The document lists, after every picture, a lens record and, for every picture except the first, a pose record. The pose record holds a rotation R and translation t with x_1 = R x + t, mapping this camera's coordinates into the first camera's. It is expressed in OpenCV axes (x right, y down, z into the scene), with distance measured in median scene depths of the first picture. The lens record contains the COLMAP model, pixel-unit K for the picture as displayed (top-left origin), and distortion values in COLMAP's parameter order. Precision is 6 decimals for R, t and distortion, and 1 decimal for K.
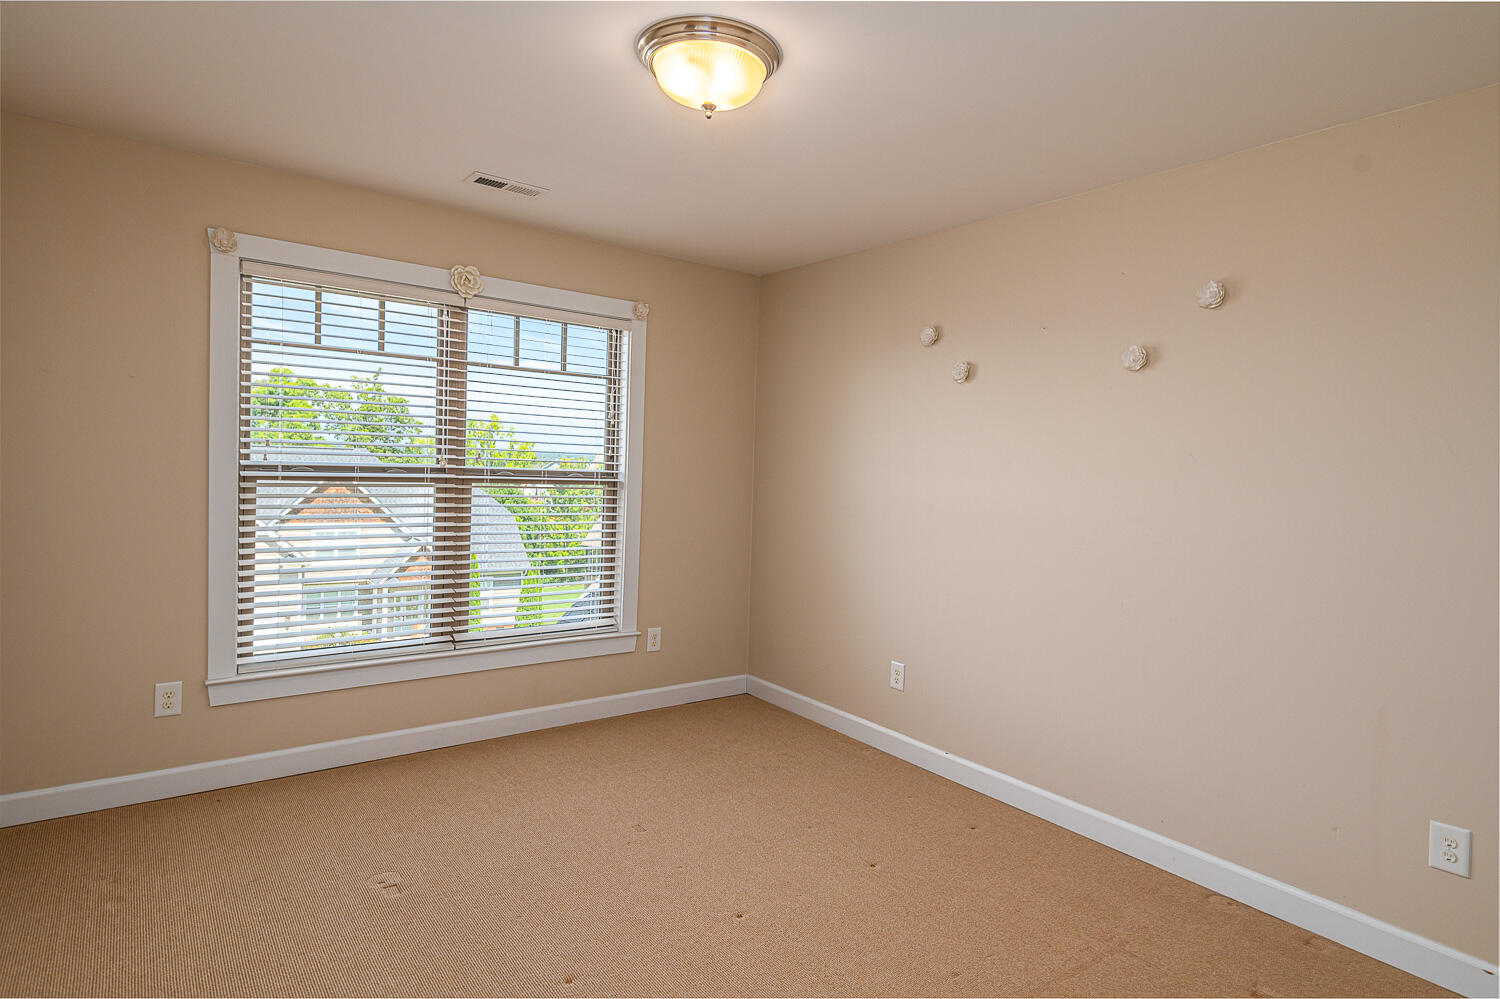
lens RADIAL K [[821.4, 0, 750.0], [0, 821.4, 499.5], [0, 0, 1]] dist [0.001108, 0.000138]
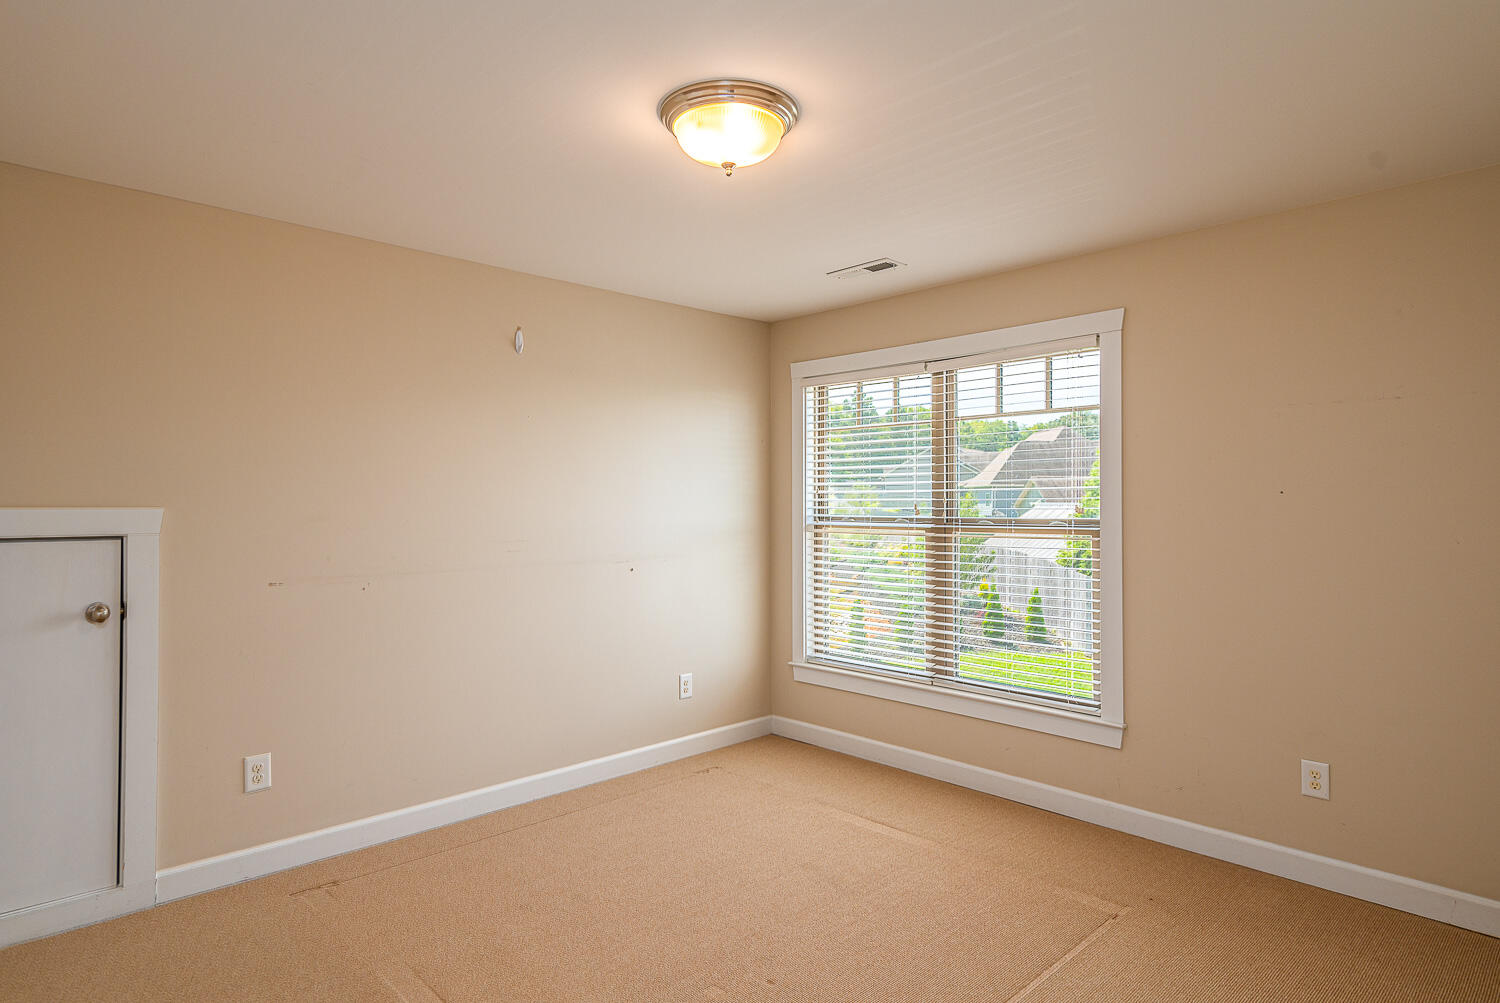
lens RADIAL K [[821.4, 0, 750.0], [0, 821.4, 501.5], [0, 0, 1]] dist [0.001108, 0.000138]
pose [[0.083211, -0.036943, -0.995847, 0.684748], [-0.030171, 0.998761, -0.039573, -0.009669], [0.996075, 0.033338, 0.081993, 0.641439]]
